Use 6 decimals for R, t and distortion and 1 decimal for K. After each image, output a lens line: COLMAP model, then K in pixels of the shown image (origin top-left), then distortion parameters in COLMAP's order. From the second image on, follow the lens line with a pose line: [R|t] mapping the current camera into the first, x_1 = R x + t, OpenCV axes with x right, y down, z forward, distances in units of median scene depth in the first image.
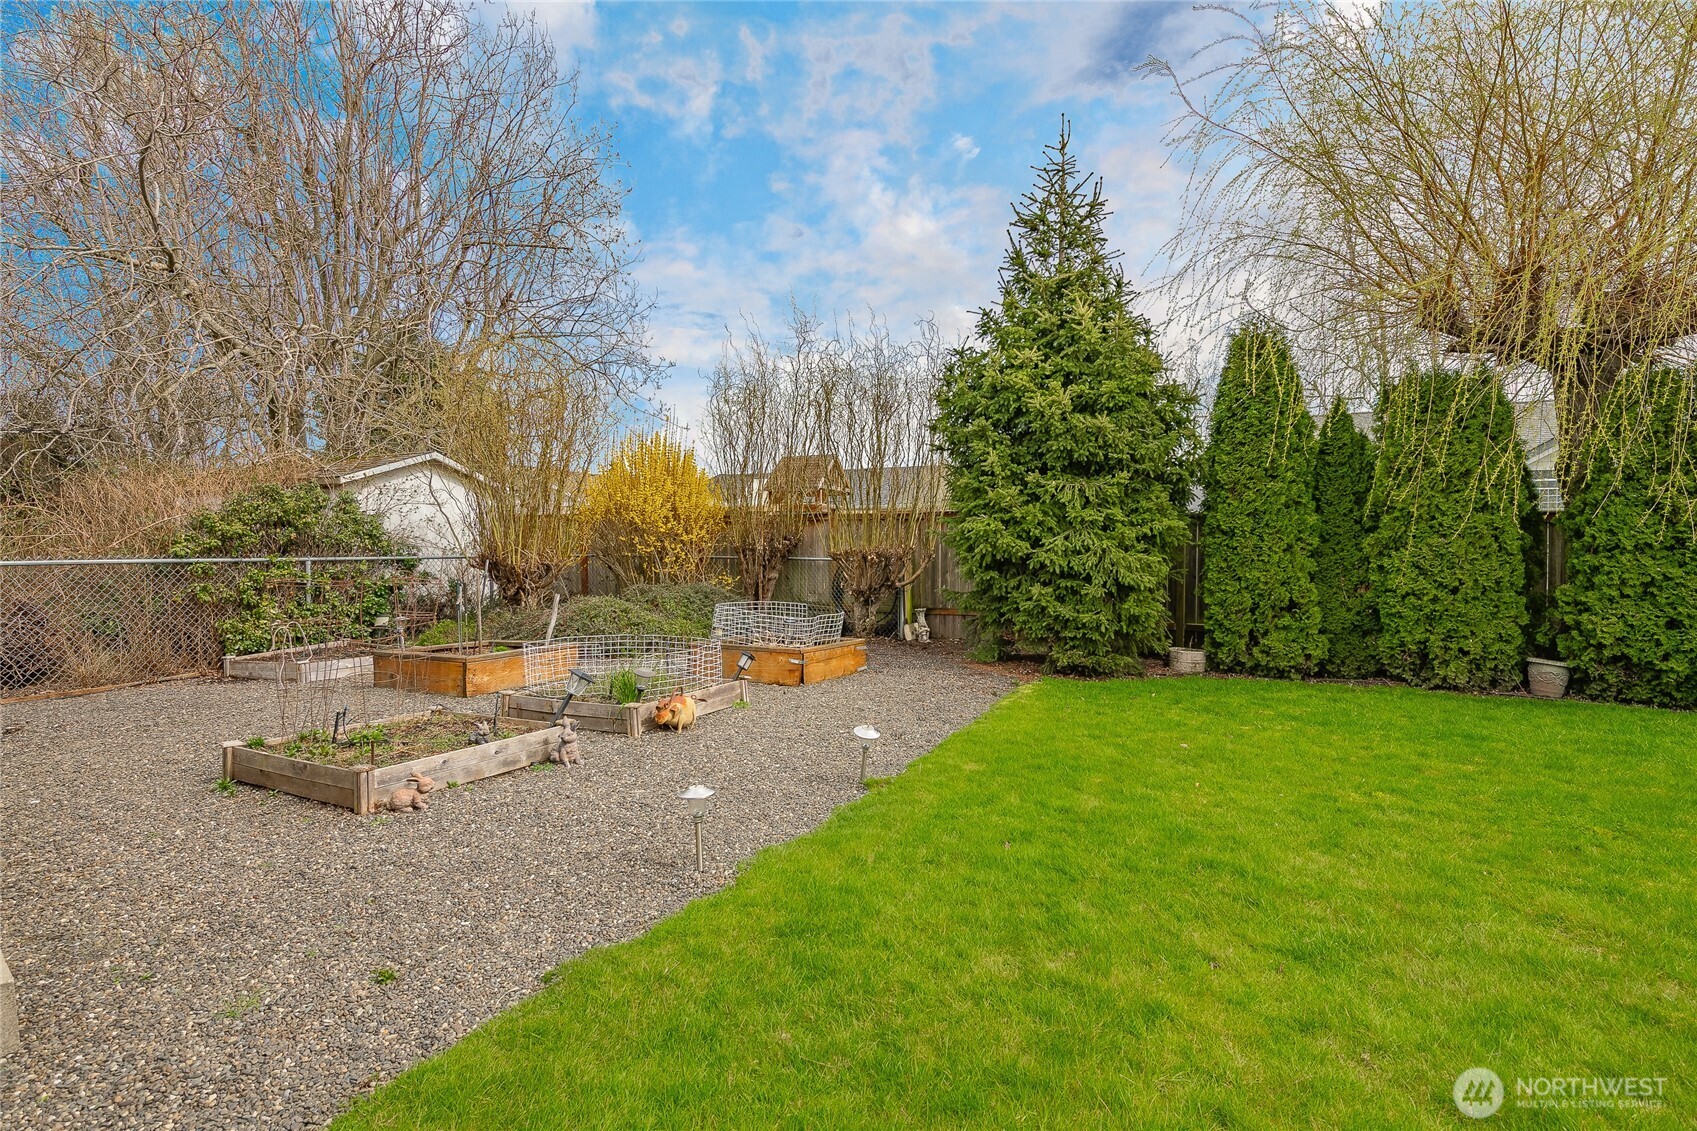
lens RADIAL K [[836.9, 0, 848.5], [0, 836.9, 565.5], [0, 0, 1]] dist [0.000763, -0.000968]
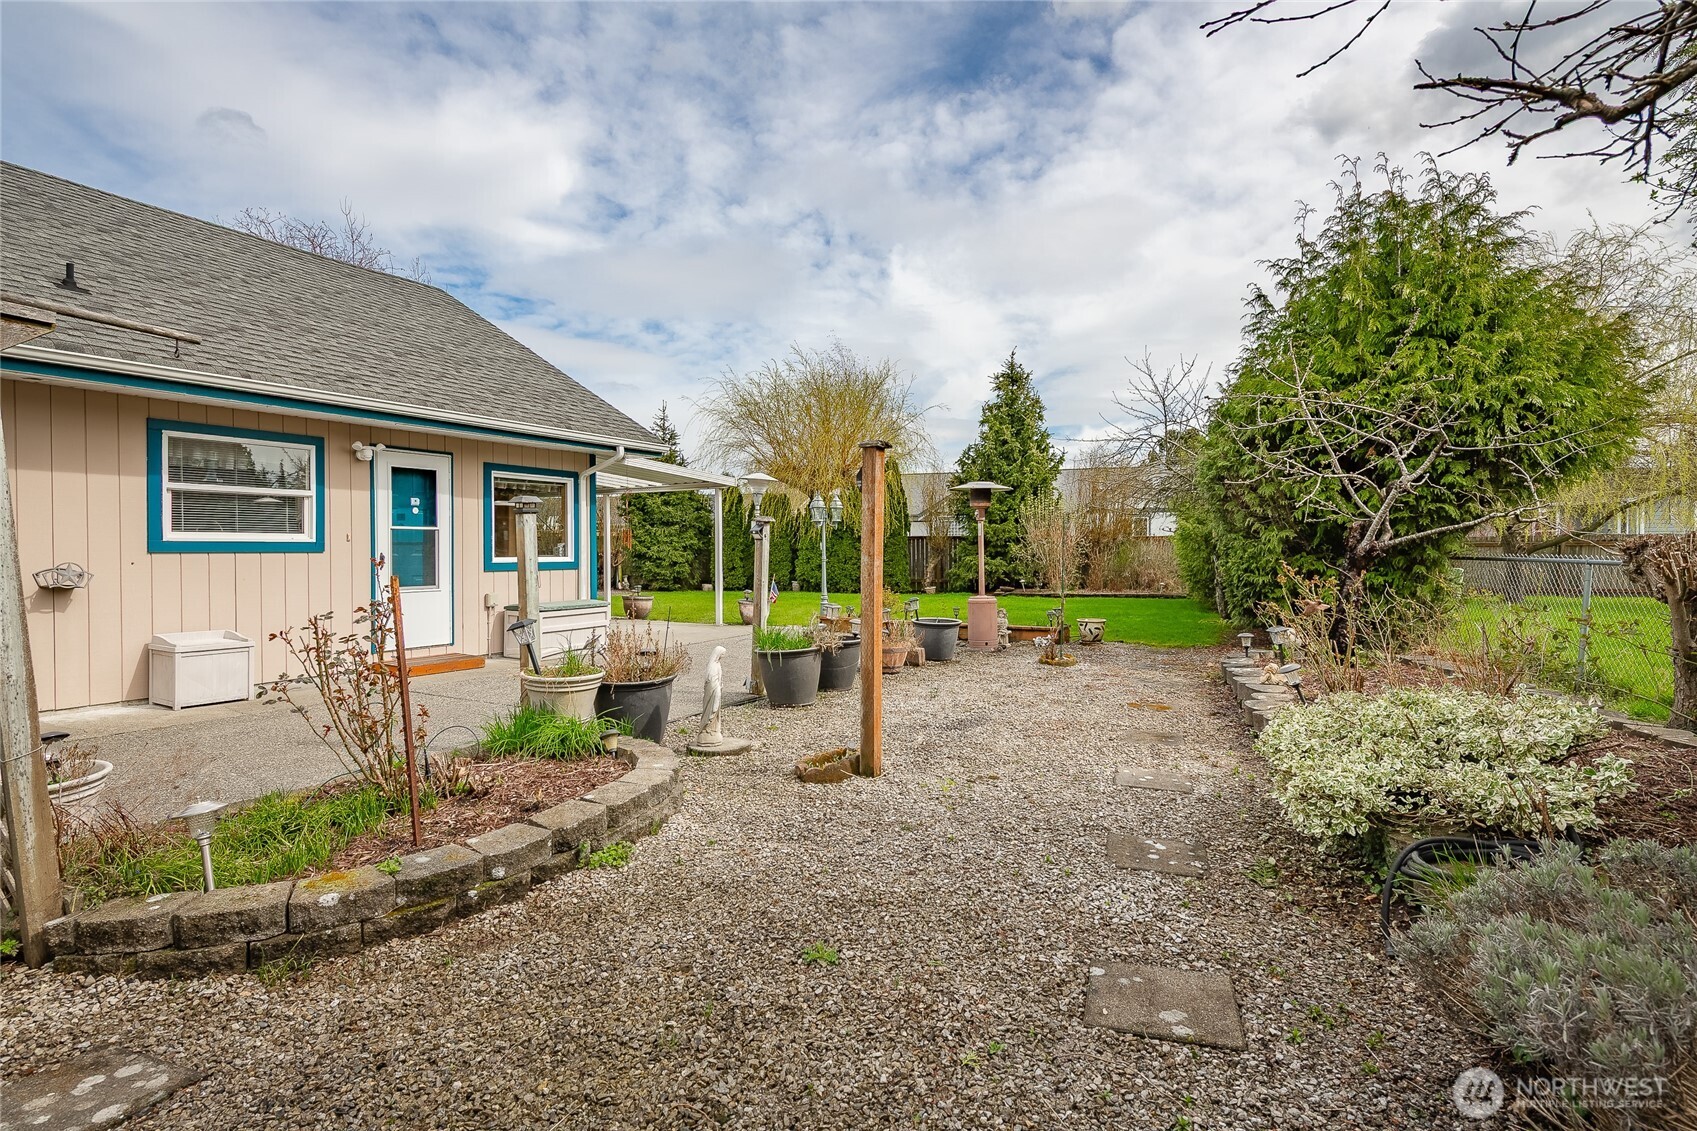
lens RADIAL K [[836.9, 0, 848.5], [0, 836.9, 565.5], [0, 0, 1]] dist [0.000763, -0.000968]
pose [[0.976106, -0.010009, 0.217066, 0.268727], [0.011441, 0.999920, -0.005345, 0.060009], [-0.216995, 0.007701, 0.976142, -2.138984]]
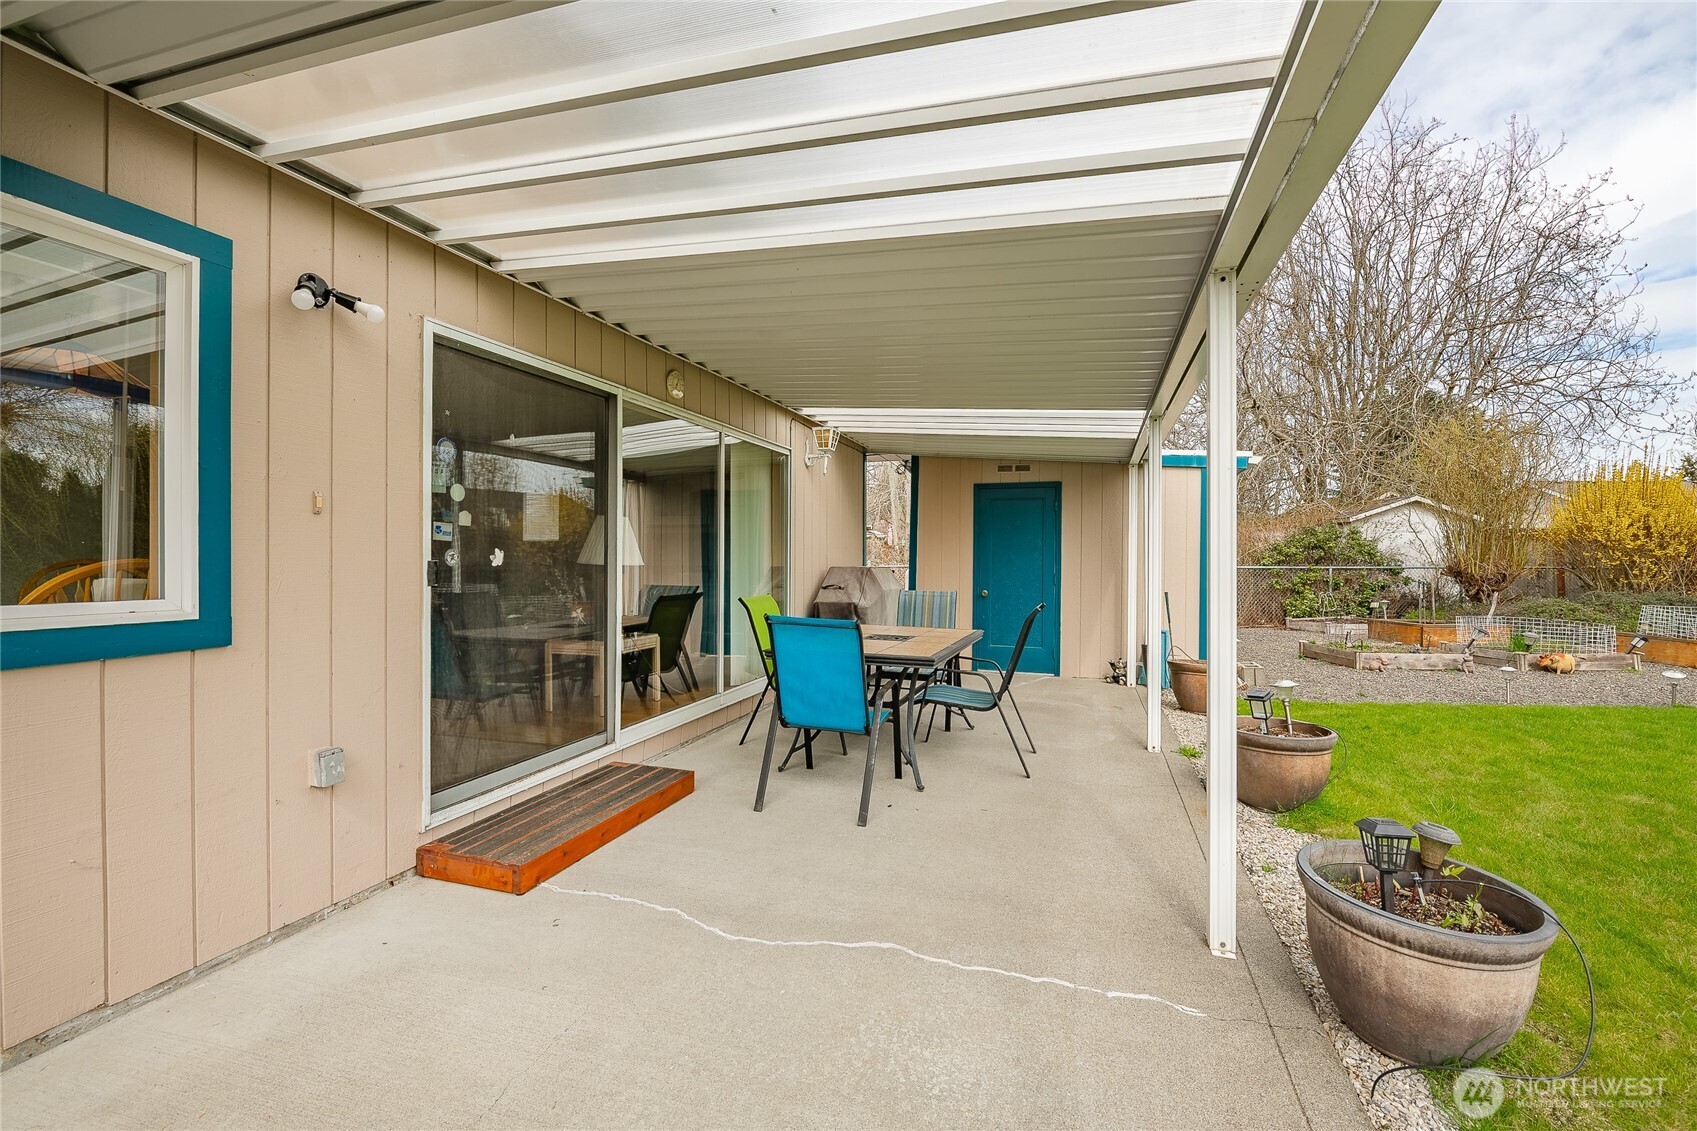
lens RADIAL K [[709.0, 0, 854.5], [0, 709.0, 556.2], [0, 0, 1]] dist [-0.000227, -0.009093]
pose [[0.402867, -0.003234, -0.915253, 0.338647], [-0.020518, 0.999711, -0.012564, 0.008456], [0.915029, 0.023841, 0.402684, -0.557702]]
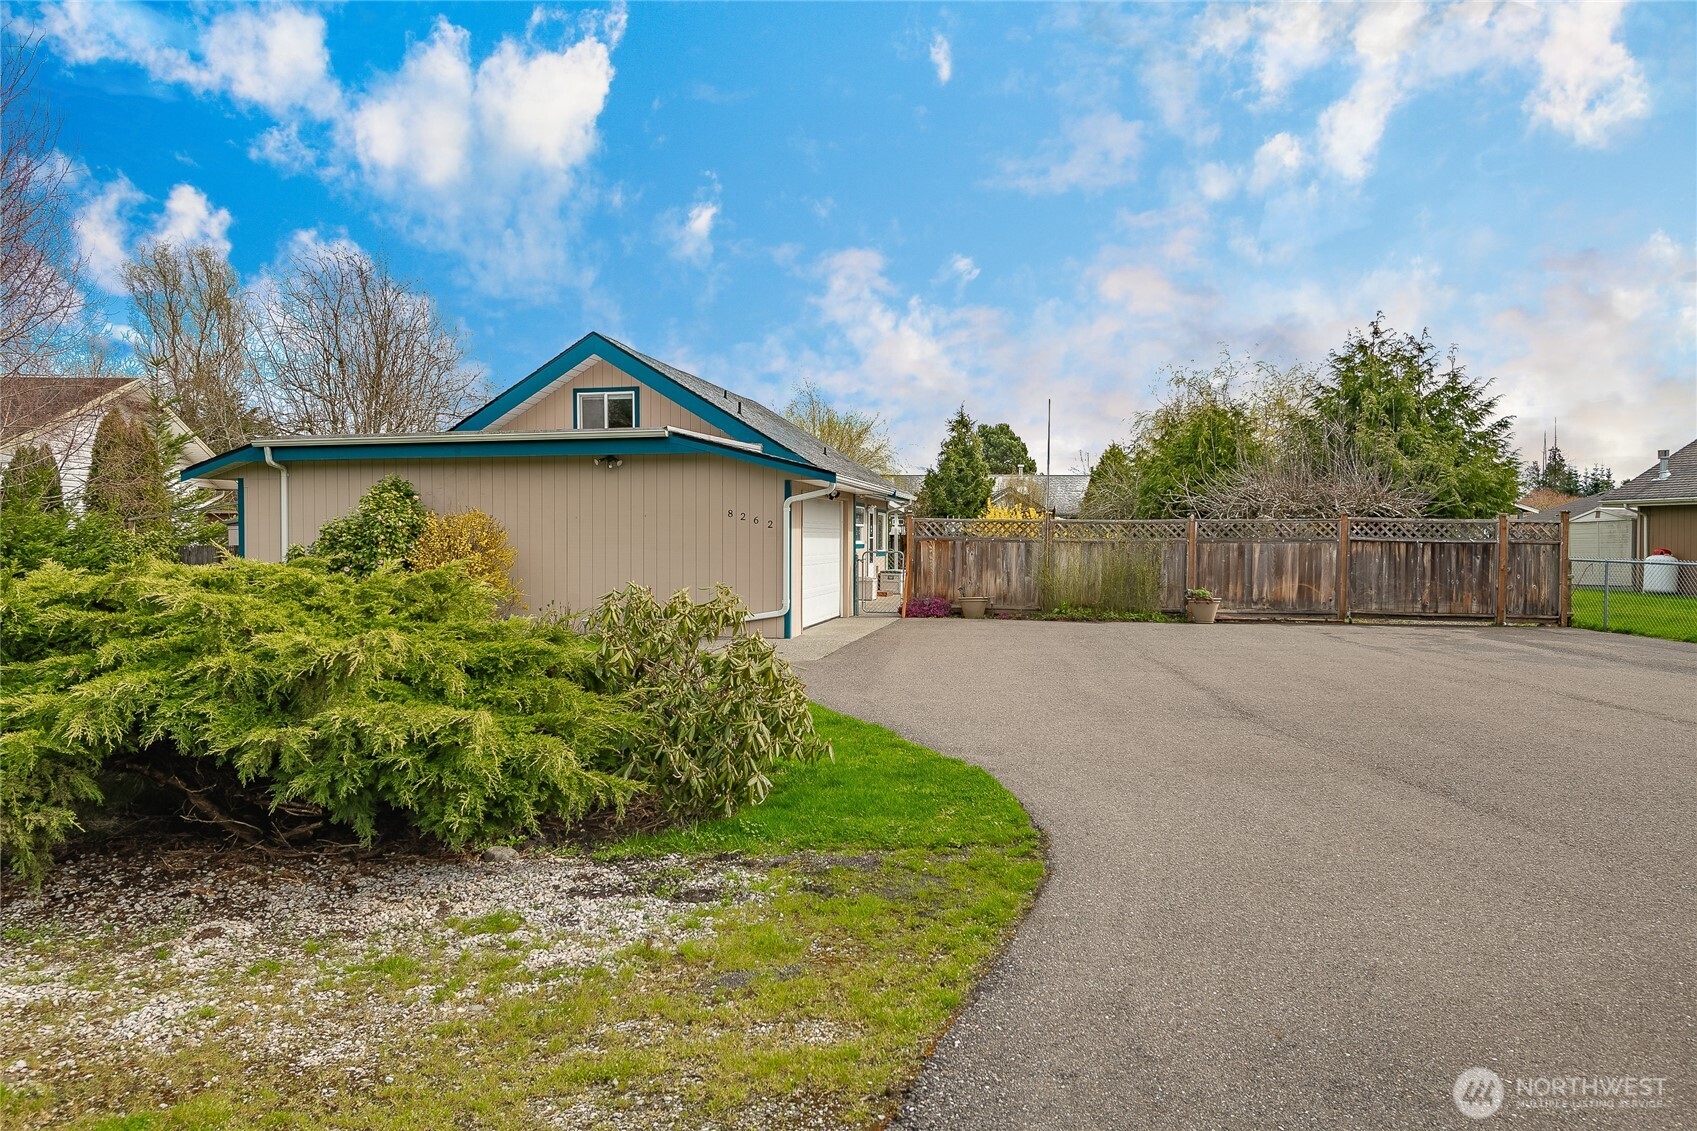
lens RADIAL K [[1109.7, 0, 850.6], [0, 1109.7, 557.1], [0, 0, 1]] dist [0.009406, 0.000593]
pose [[0.863019, -0.008233, 0.505104, -1.790193], [0.012622, 0.999906, -0.005268, 0.076553], [-0.505014, 0.010922, 0.863042, -3.867146]]
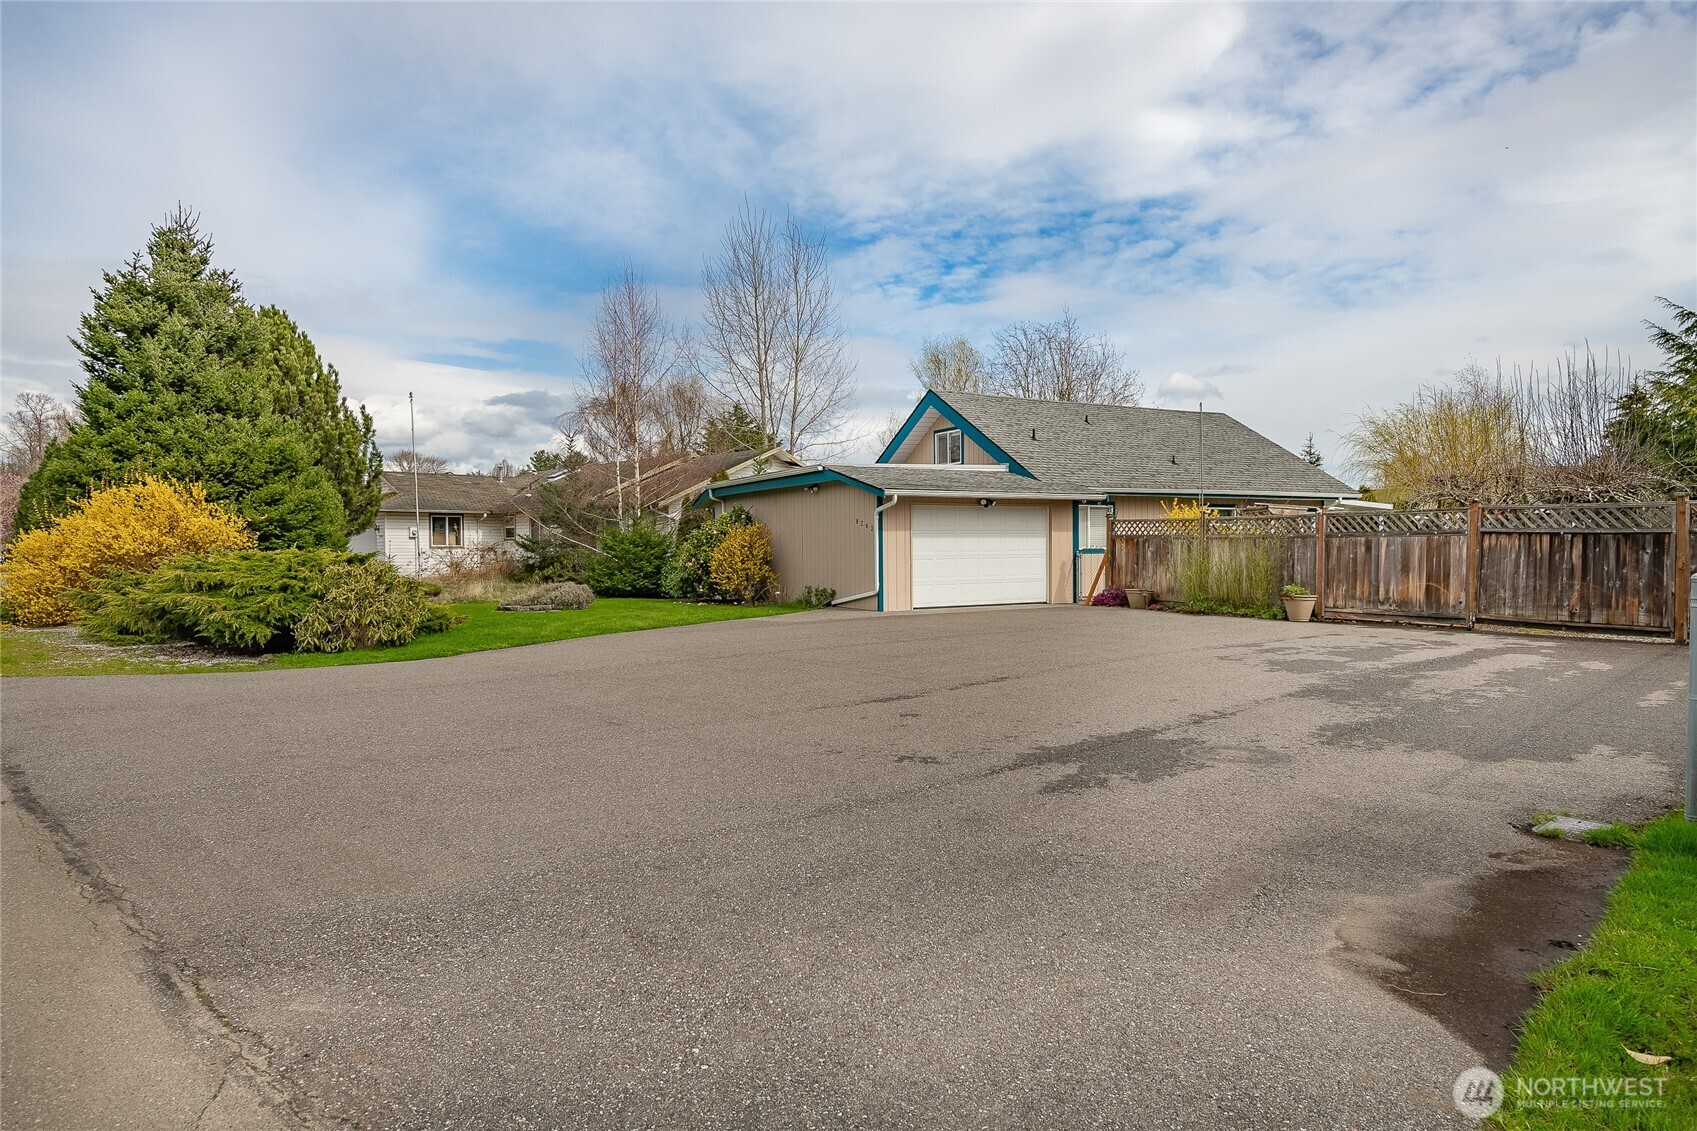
lens RADIAL K [[1015.0, 0, 848.5], [0, 1015.0, 565.5], [0, 0, 1]] dist [0.002302, 0.000670]
pose [[0.941947, -0.002564, -0.335751, -0.179652], [0.000628, 0.999983, -0.005875, 0.110634], [0.335760, 0.005323, 0.941932, -4.445926]]
